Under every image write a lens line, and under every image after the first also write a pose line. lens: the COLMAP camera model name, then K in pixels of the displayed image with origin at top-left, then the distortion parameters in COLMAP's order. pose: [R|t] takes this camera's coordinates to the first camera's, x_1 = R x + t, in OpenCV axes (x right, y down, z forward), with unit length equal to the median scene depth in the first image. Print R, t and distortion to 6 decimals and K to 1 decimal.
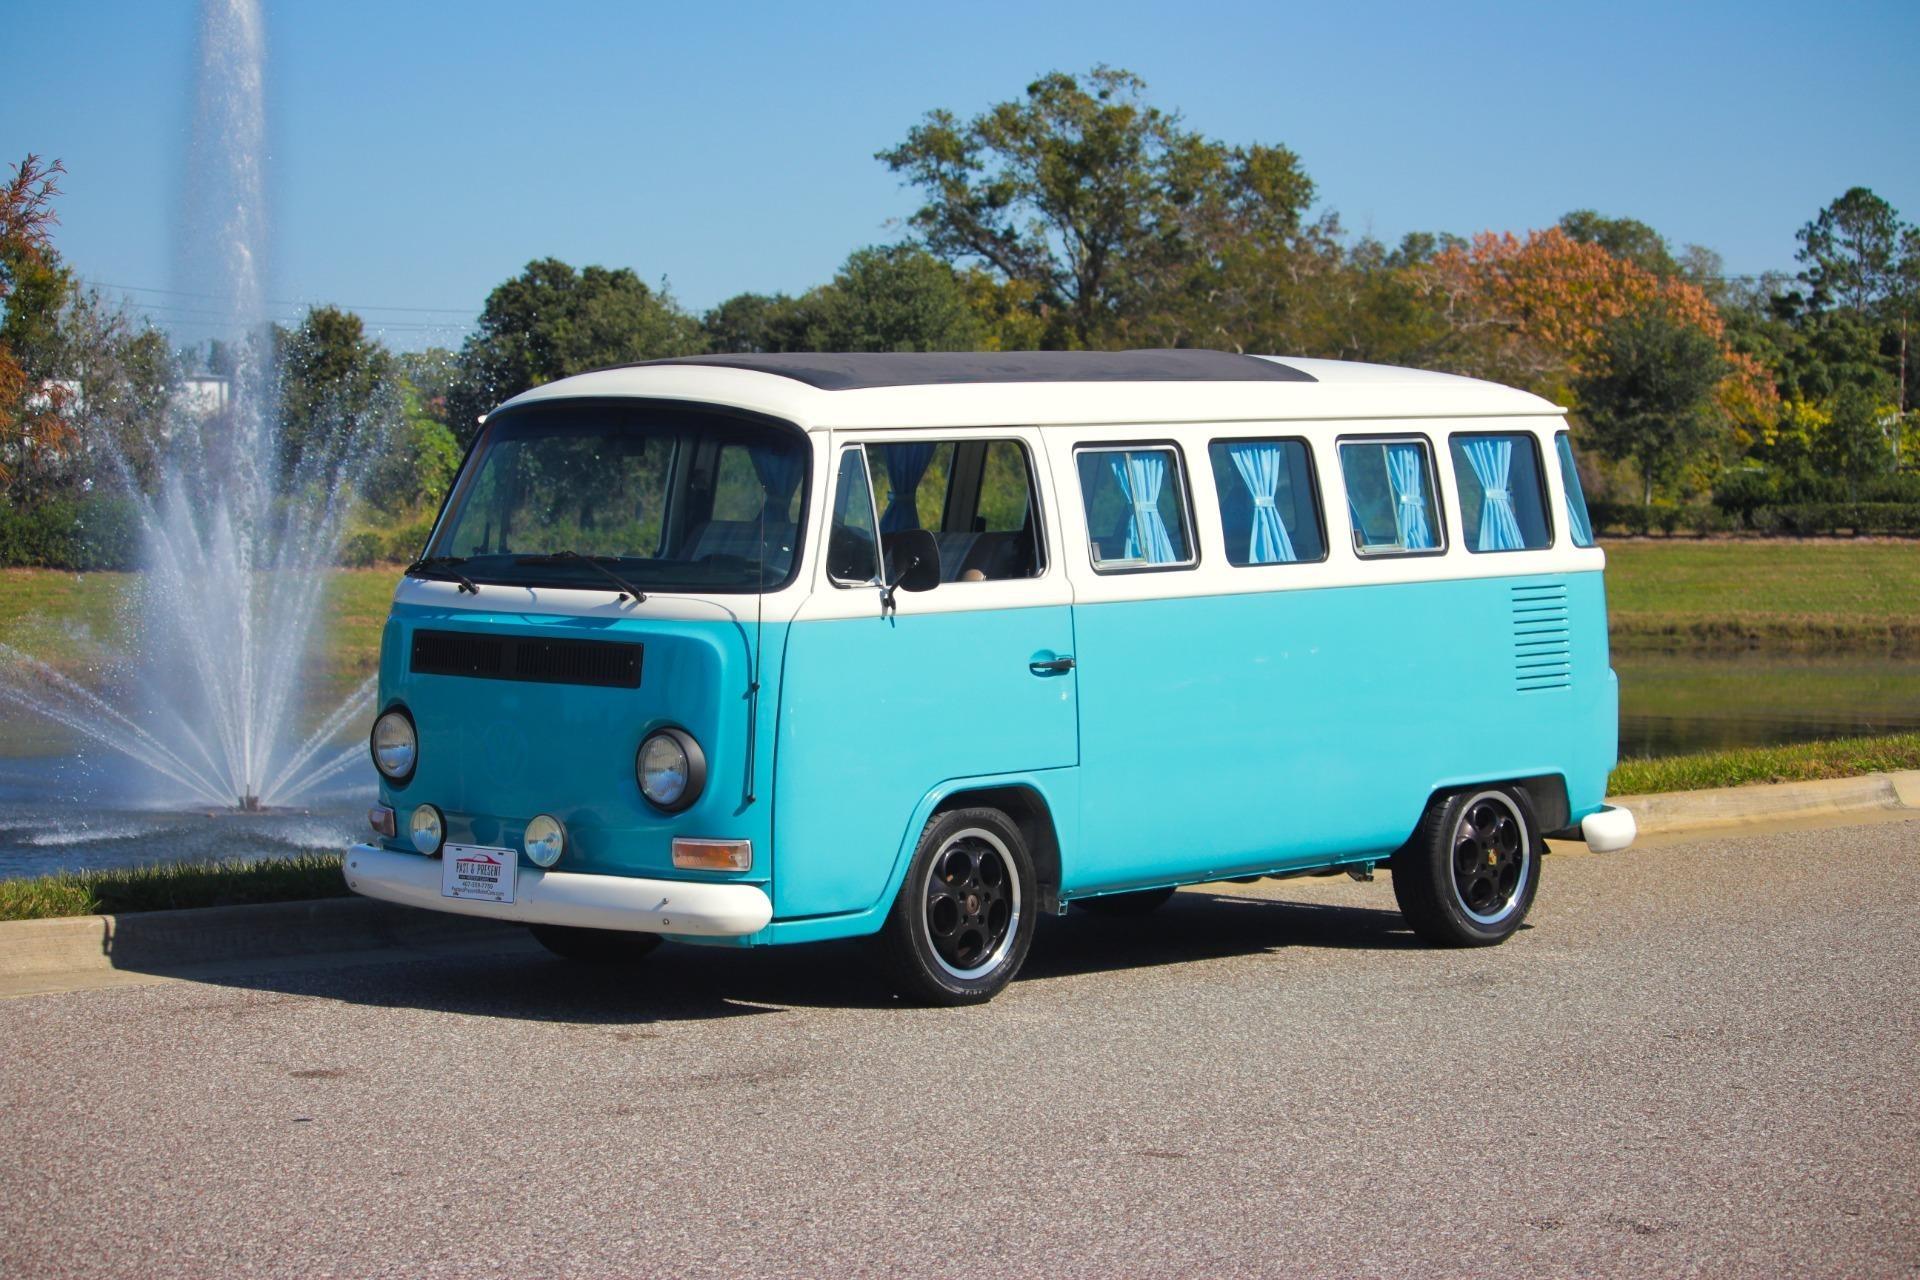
lens RADIAL K [[4878.5, 0, 955.2], [0, 4878.5, 647.8], [0, 0, 1]] dist [-0.408862, 0.000000]
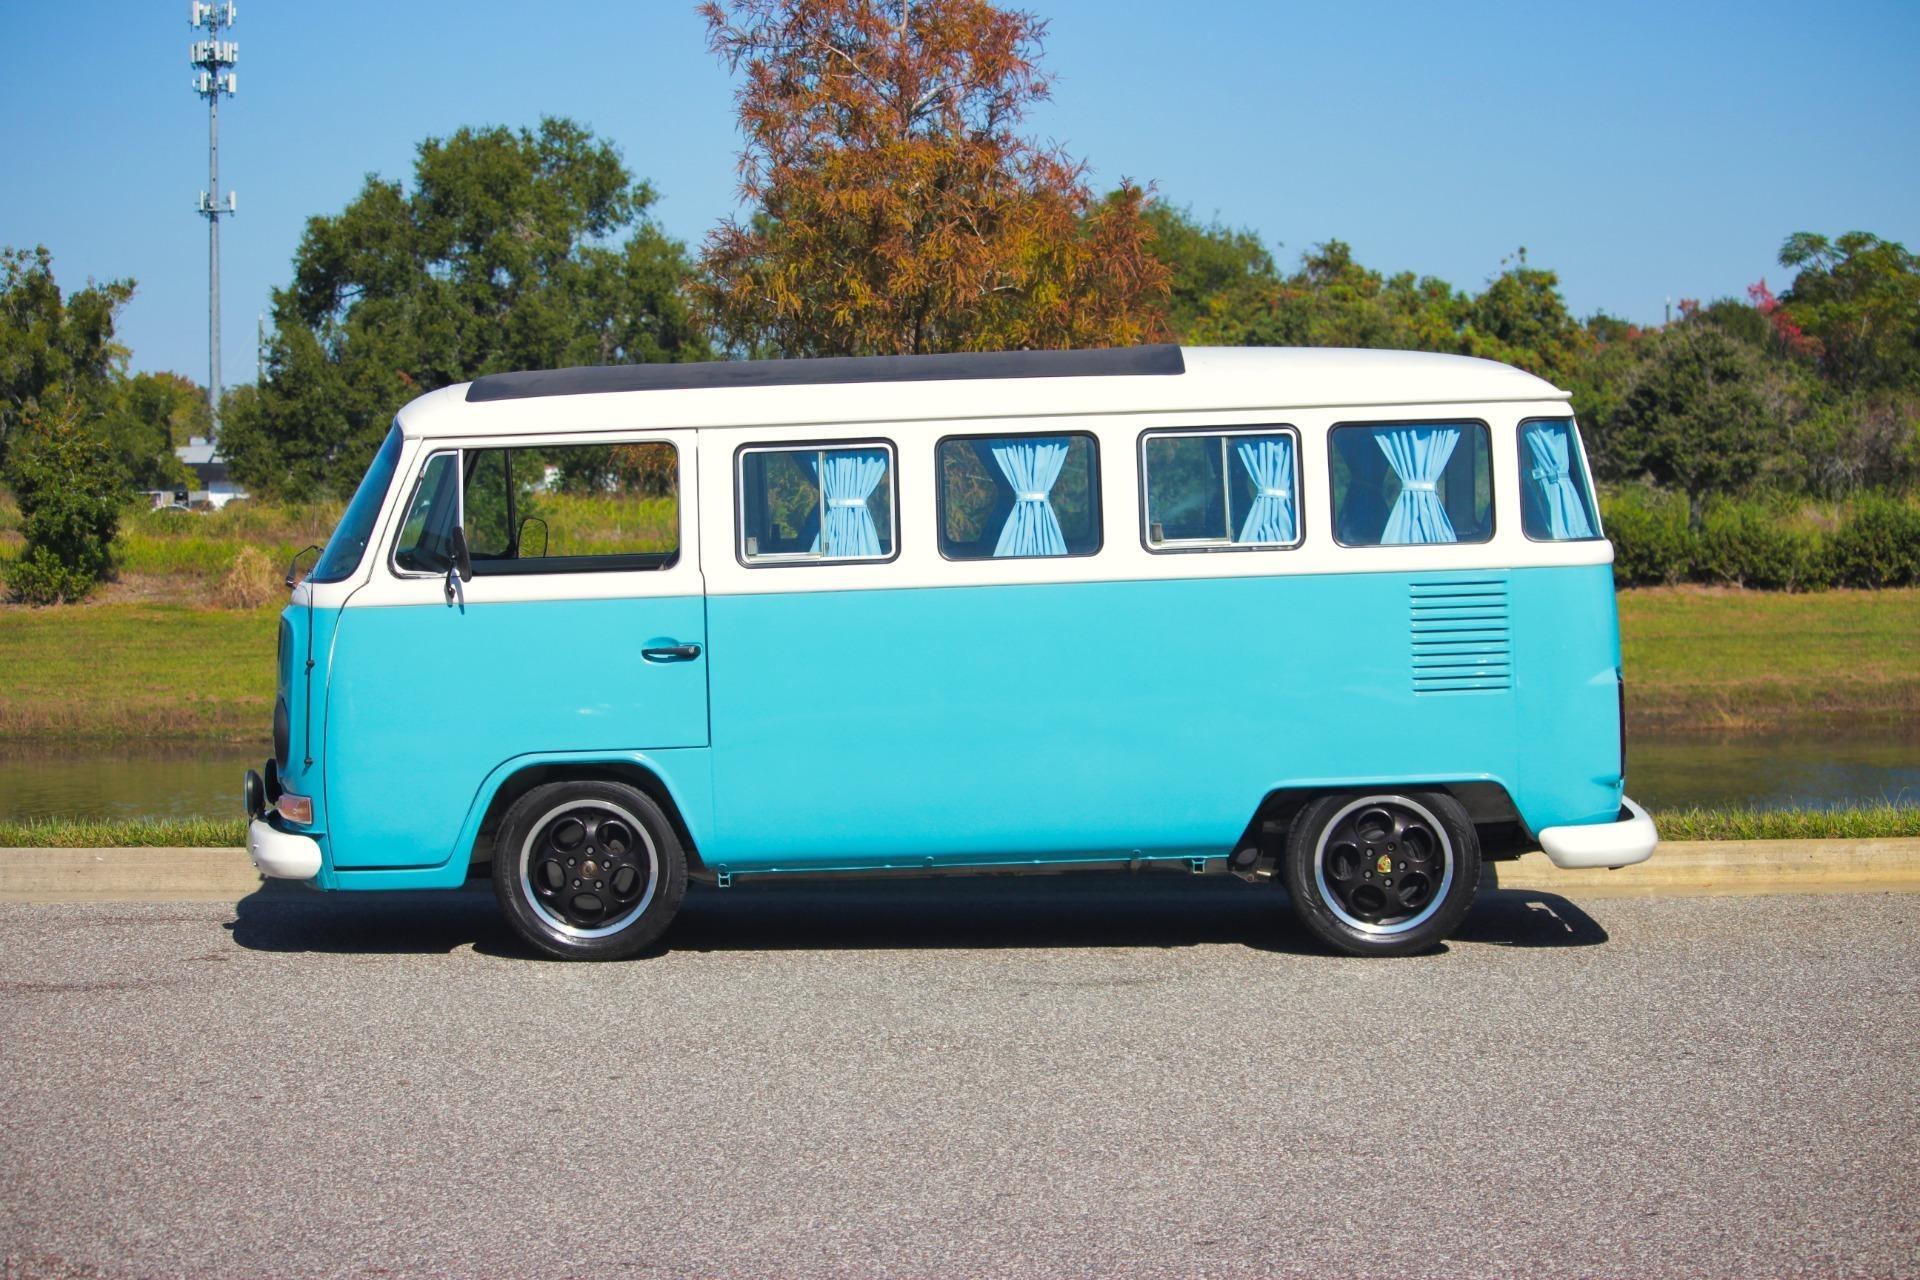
lens RADIAL K [[4878.5, 0, 1017.9], [0, 4878.5, 662.8], [0, 0, 1]] dist [-0.408862, 0.000000]
pose [[0.666512, 0.020925, -0.745200, 0.784324], [-0.013729, 0.999781, 0.015794, -0.010566], [0.745368, -0.000296, 0.666654, 0.293639]]
